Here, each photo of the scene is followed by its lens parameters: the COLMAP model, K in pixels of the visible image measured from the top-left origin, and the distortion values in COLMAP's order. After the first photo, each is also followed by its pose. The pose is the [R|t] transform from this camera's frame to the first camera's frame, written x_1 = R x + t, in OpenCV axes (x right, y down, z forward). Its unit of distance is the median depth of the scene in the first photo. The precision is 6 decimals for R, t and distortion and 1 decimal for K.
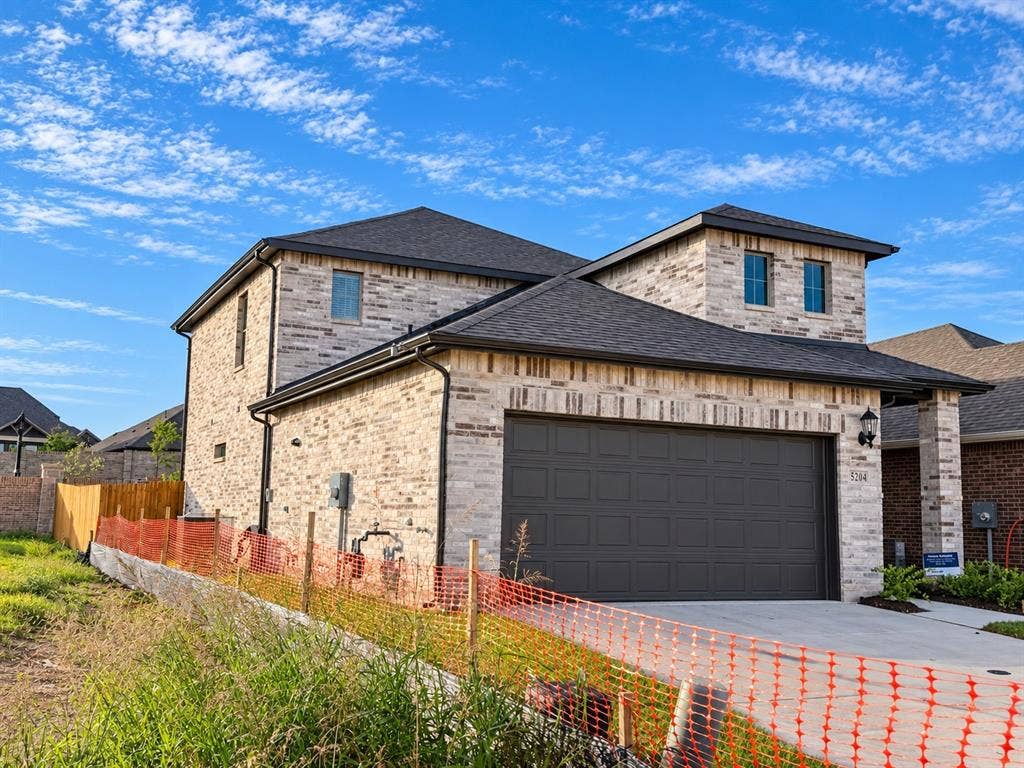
lens RADIAL K [[1135.9, 0, 512.0], [0, 1135.9, 384.0], [0, 0, 1]] dist [-0.014328, -0.028474]
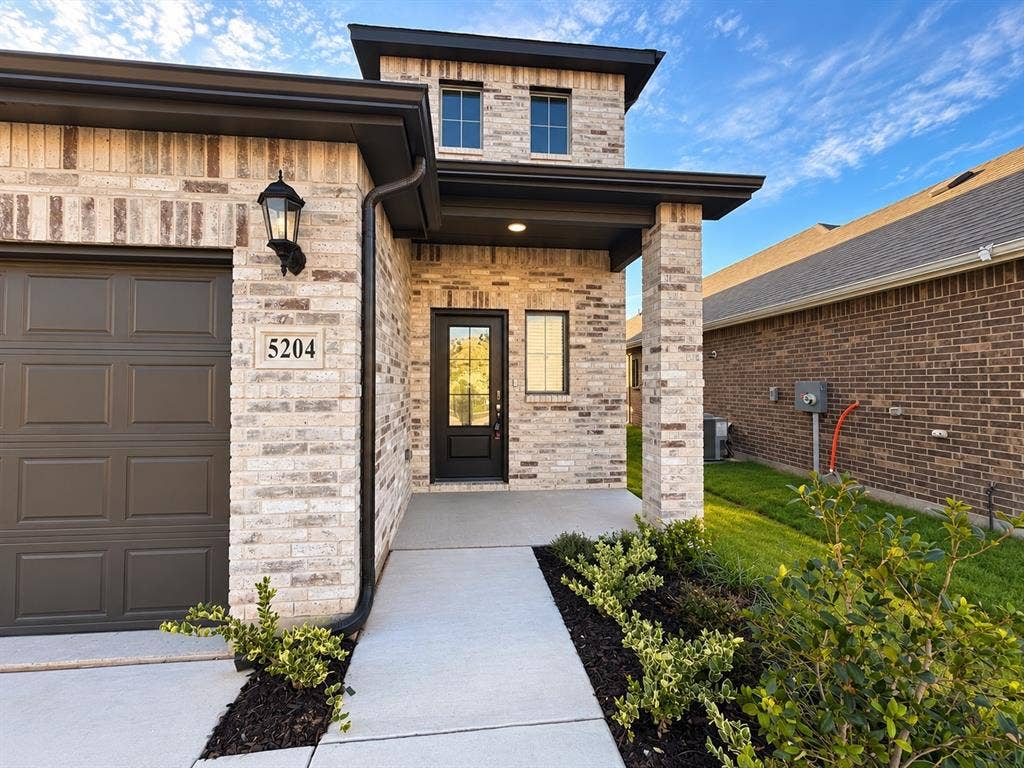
lens RADIAL K [[442.5, 0, 512.0], [0, 442.5, 384.0], [0, 0, 1]] dist [-0.010196, -0.000393]
pose [[0.946484, -0.020507, -0.322099, 0.374435], [0.058231, 0.992452, 0.107925, 0.069832], [0.317454, -0.120905, 0.940534, 0.744156]]
